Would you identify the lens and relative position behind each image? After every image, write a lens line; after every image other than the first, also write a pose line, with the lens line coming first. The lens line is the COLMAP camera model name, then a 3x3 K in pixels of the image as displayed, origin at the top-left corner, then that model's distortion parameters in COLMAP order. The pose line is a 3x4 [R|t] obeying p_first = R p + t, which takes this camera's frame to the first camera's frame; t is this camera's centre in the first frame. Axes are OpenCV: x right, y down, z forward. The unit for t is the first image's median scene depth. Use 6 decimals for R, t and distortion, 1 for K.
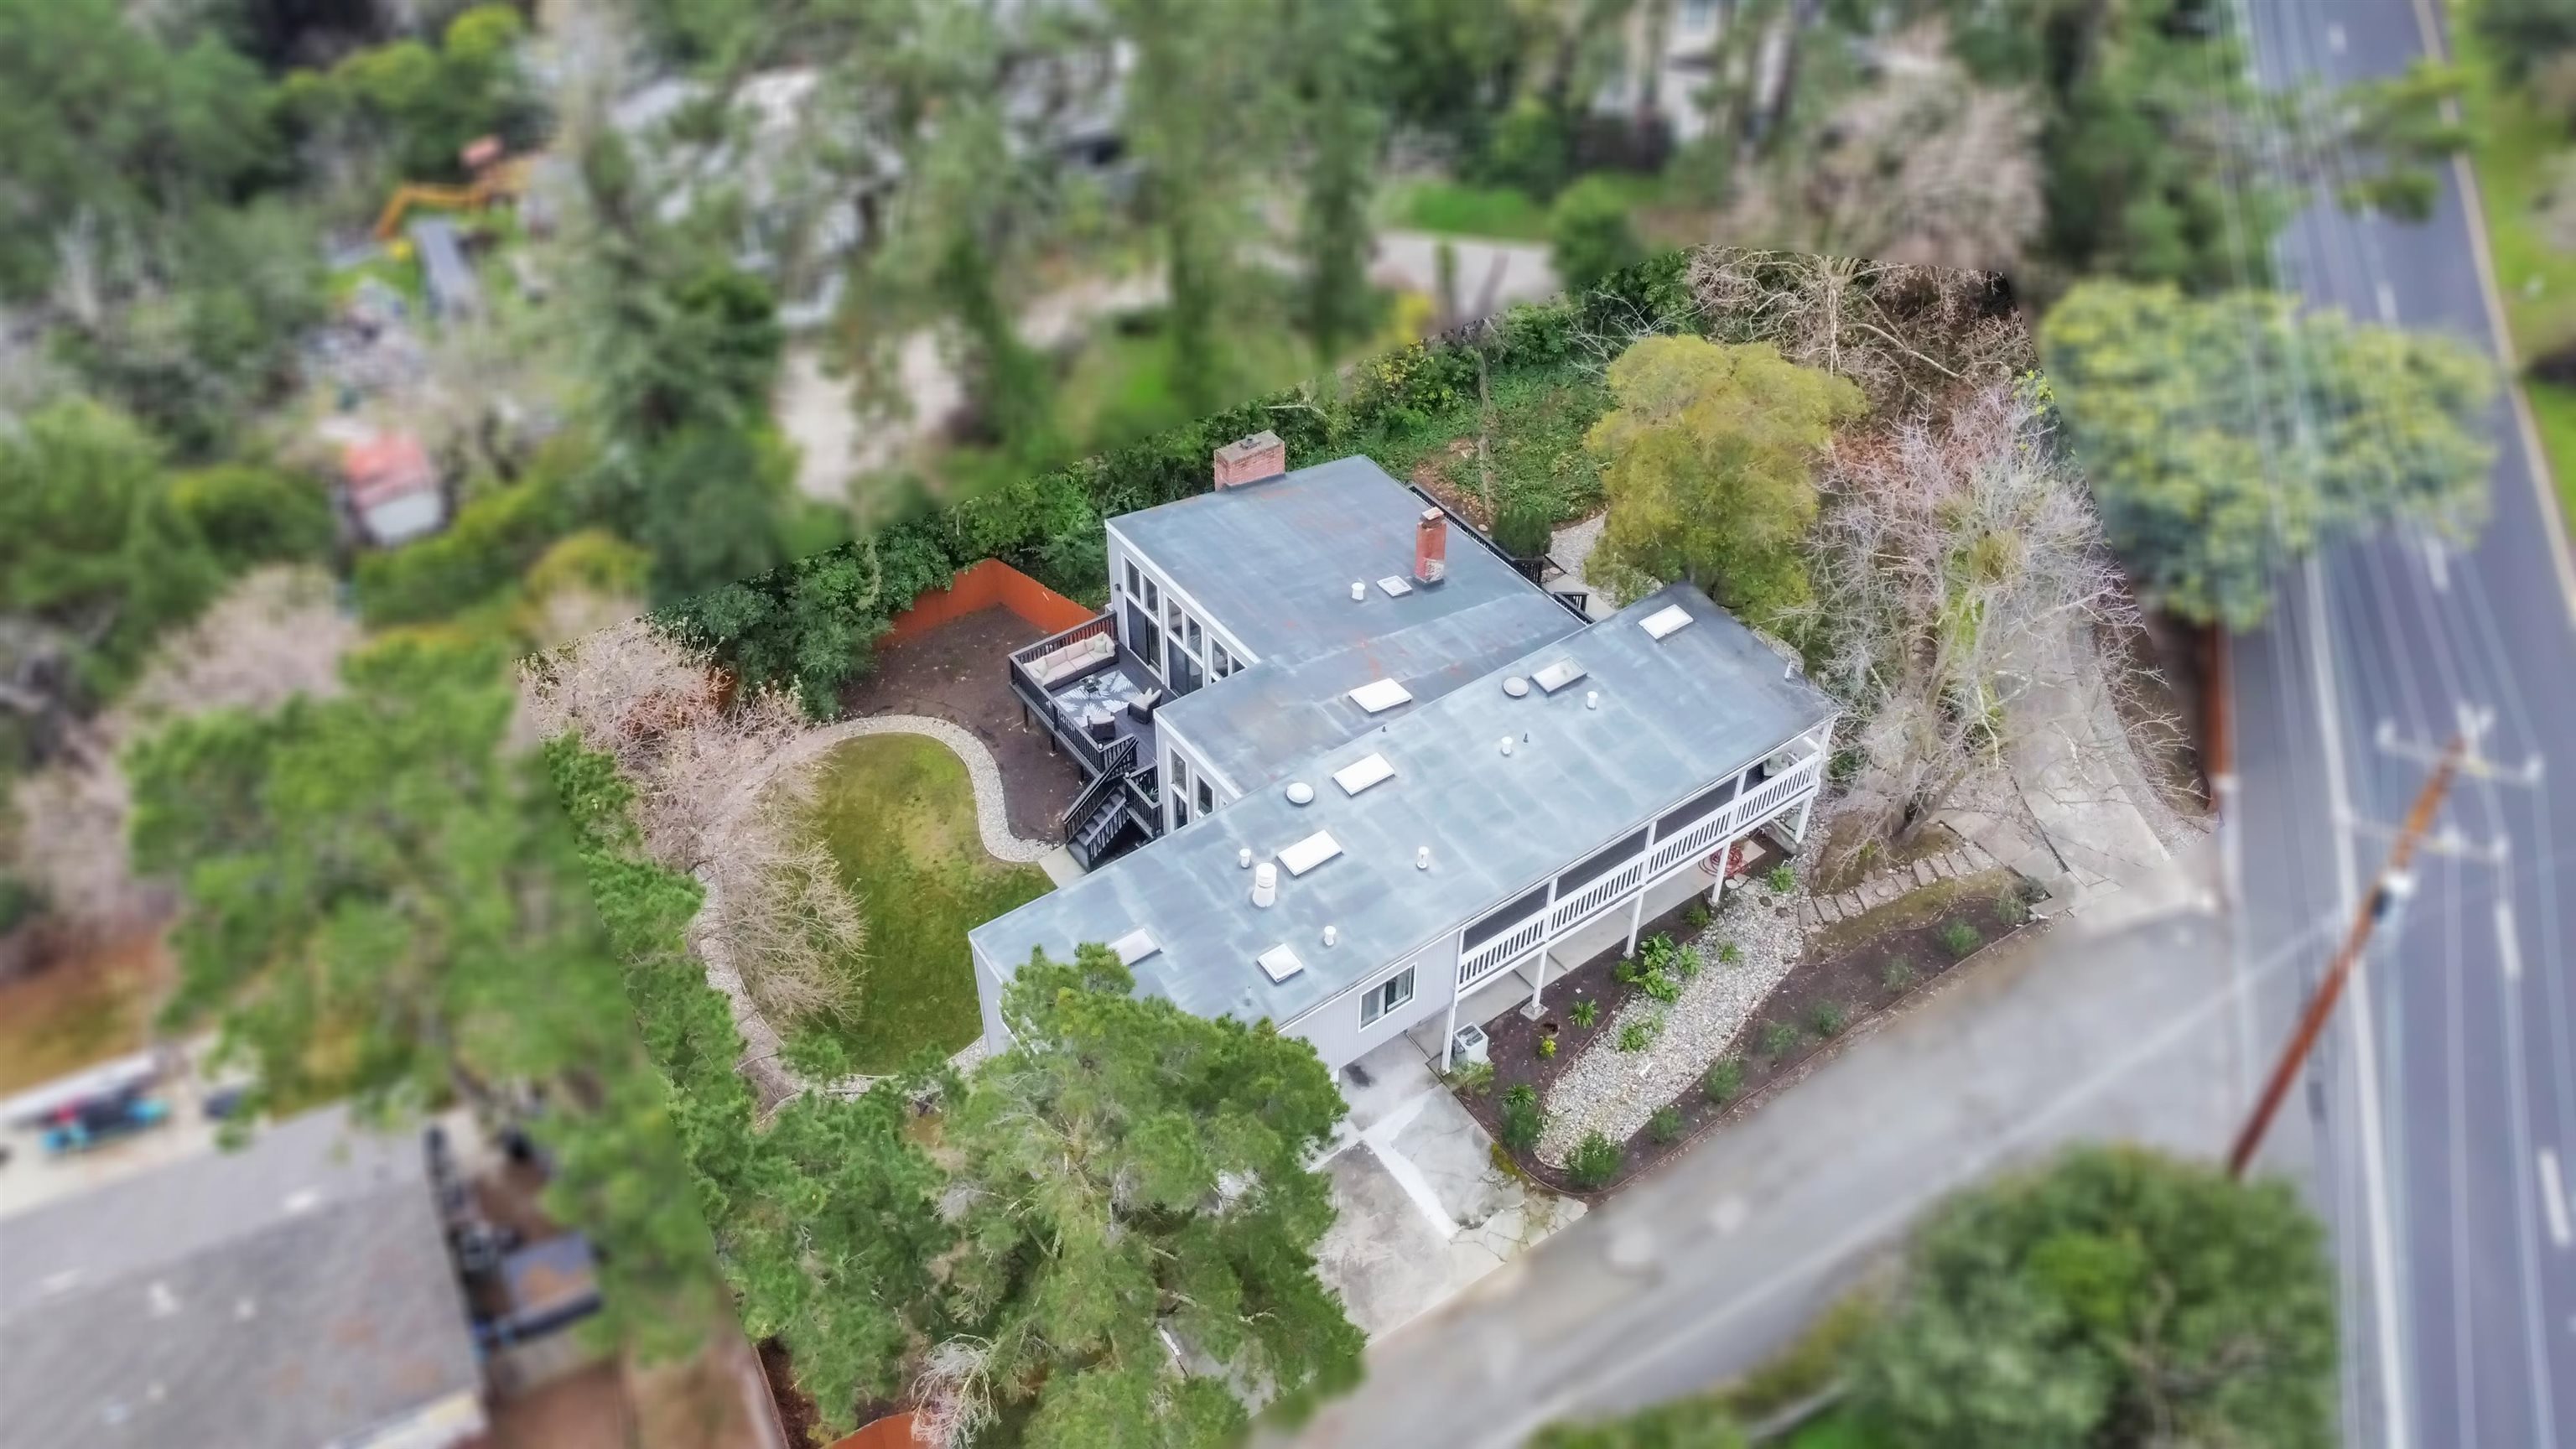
lens RADIAL K [[1737.8, 0, 1287.8], [0, 1737.8, 845.8], [0, 0, 1]] dist [-0.064588, 0.002388]
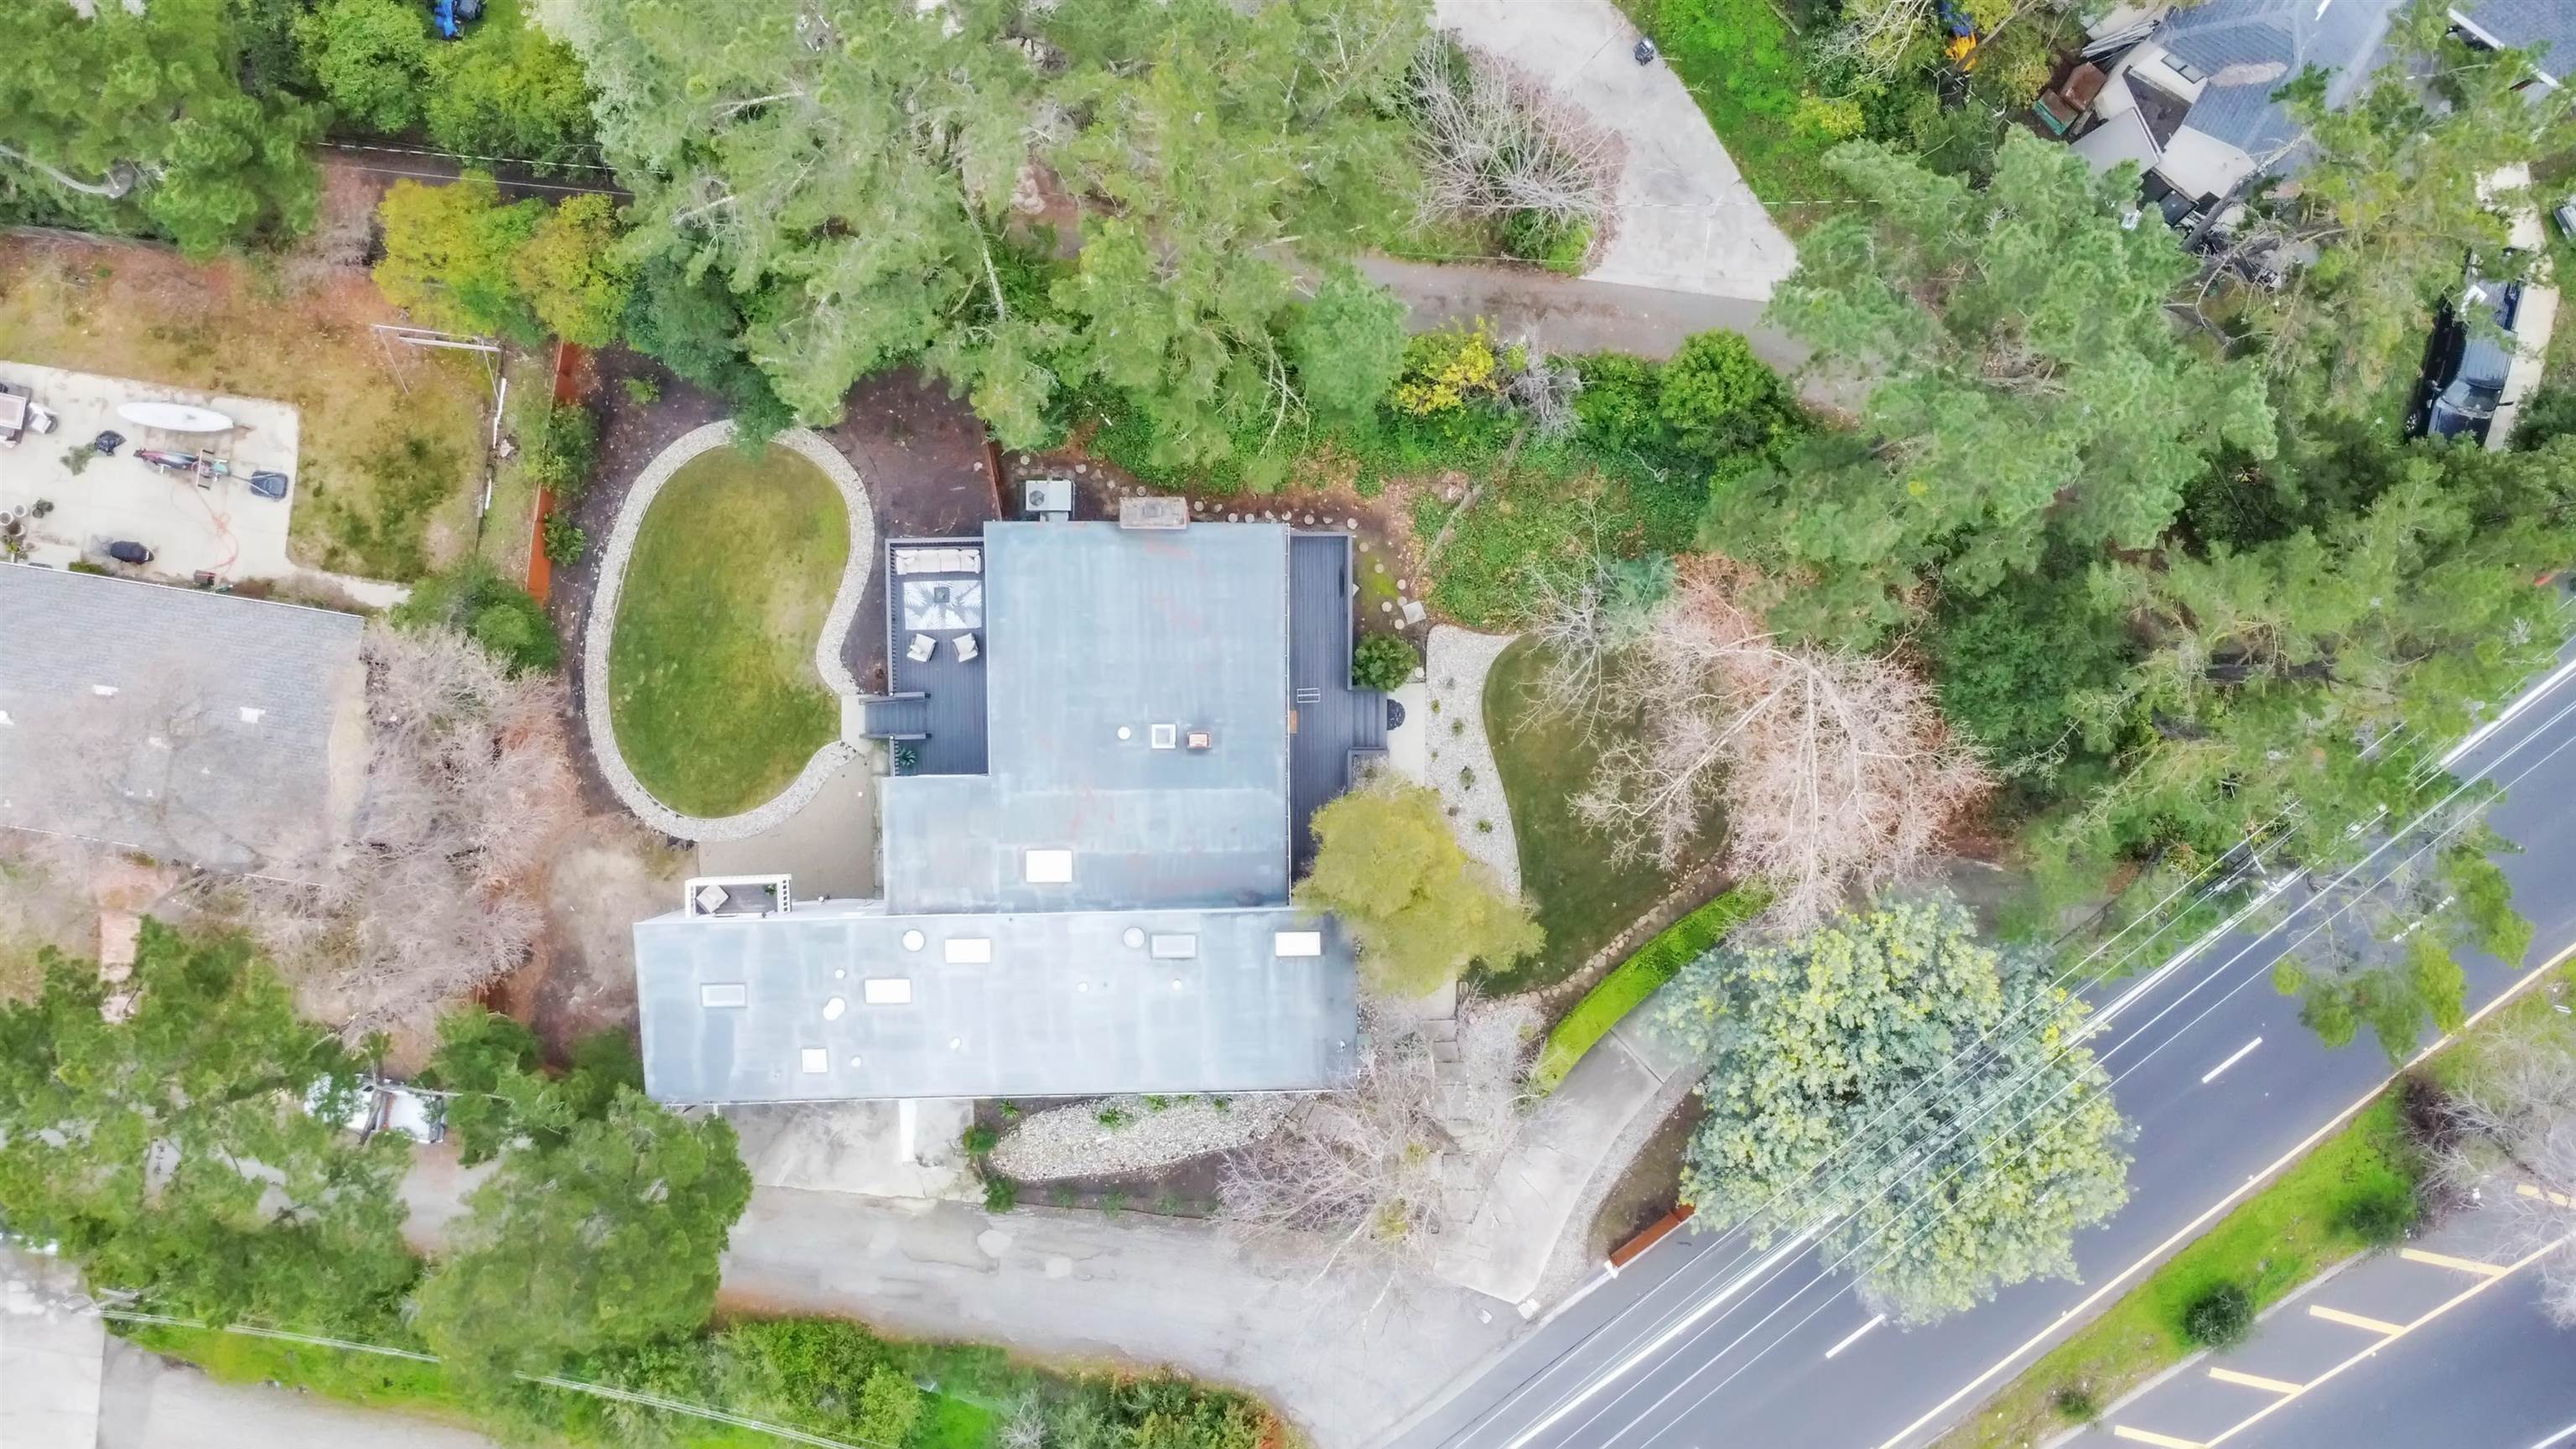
lens RADIAL K [[1737.8, 0, 1287.8], [0, 1737.8, 845.8], [0, 0, 1]] dist [-0.064588, 0.002388]
pose [[0.819830, 0.569605, 0.058557, 0.110157], [-0.428832, 0.542995, 0.721983, -1.030623], [0.379449, -0.617014, 0.689429, 0.240979]]
